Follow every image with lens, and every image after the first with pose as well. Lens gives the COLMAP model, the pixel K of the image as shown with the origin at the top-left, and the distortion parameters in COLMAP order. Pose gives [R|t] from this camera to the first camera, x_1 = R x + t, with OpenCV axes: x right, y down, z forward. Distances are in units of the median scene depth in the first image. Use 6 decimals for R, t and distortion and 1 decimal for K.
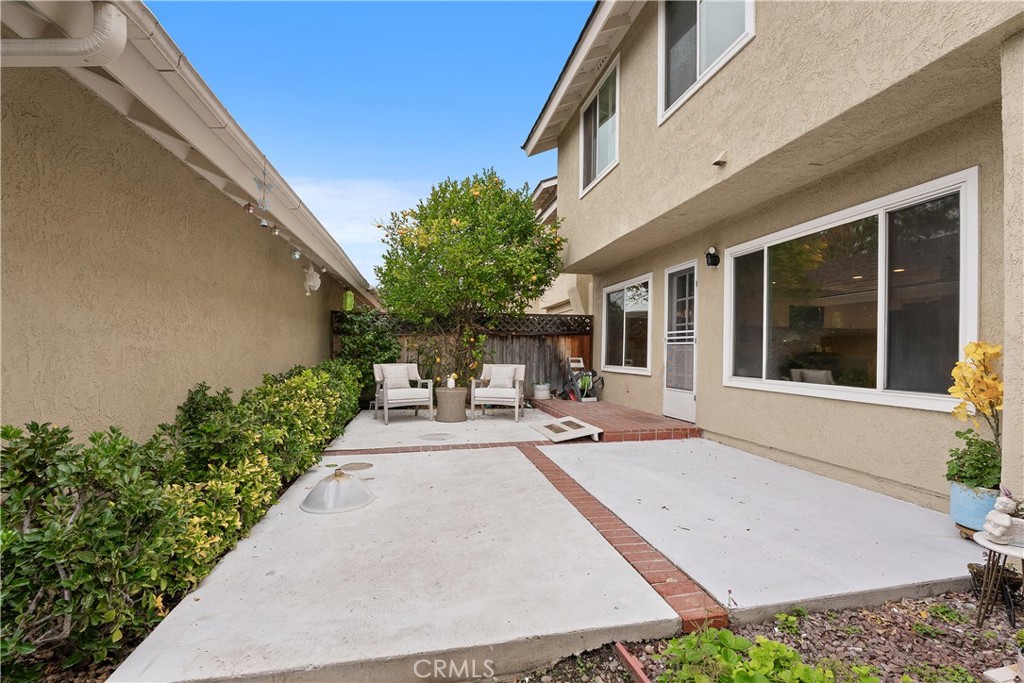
lens RADIAL K [[461.1, 0, 512.1], [0, 461.1, 344.1], [0, 0, 1]] dist [-0.000732, -0.000432]
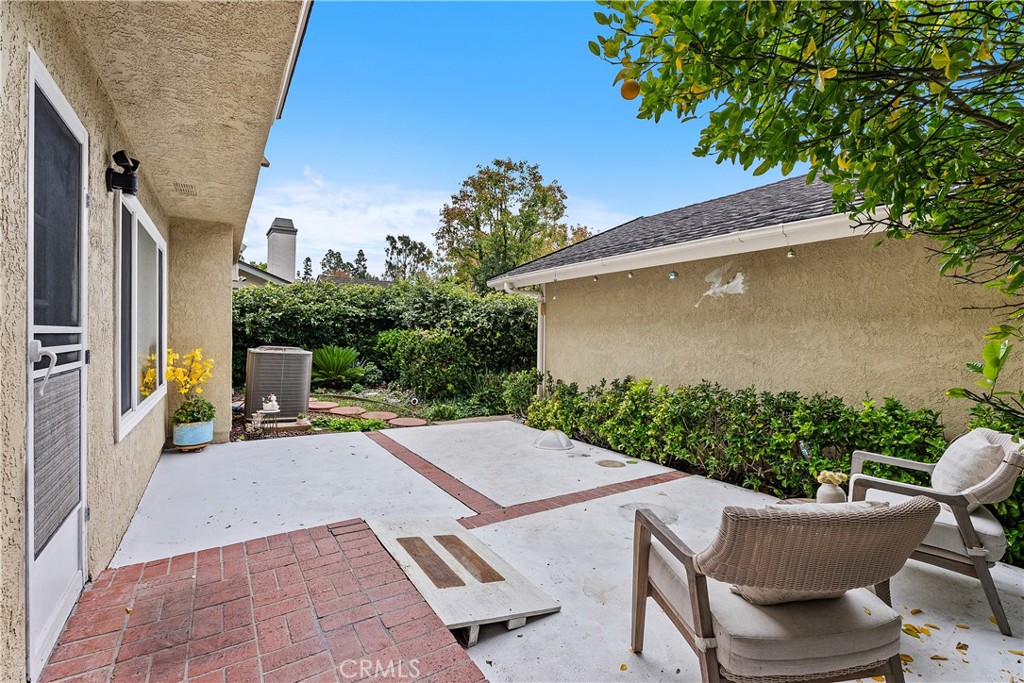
lens RADIAL K [[461.1, 0, 508.7], [0, 461.1, 338.4], [0, 0, 1]] dist [-0.000732, -0.000432]
pose [[-0.933670, -0.013013, -0.357897, 0.253534], [-0.012209, 0.999915, -0.004507, -0.027766], [0.357926, 0.000161, -0.933750, 1.664308]]
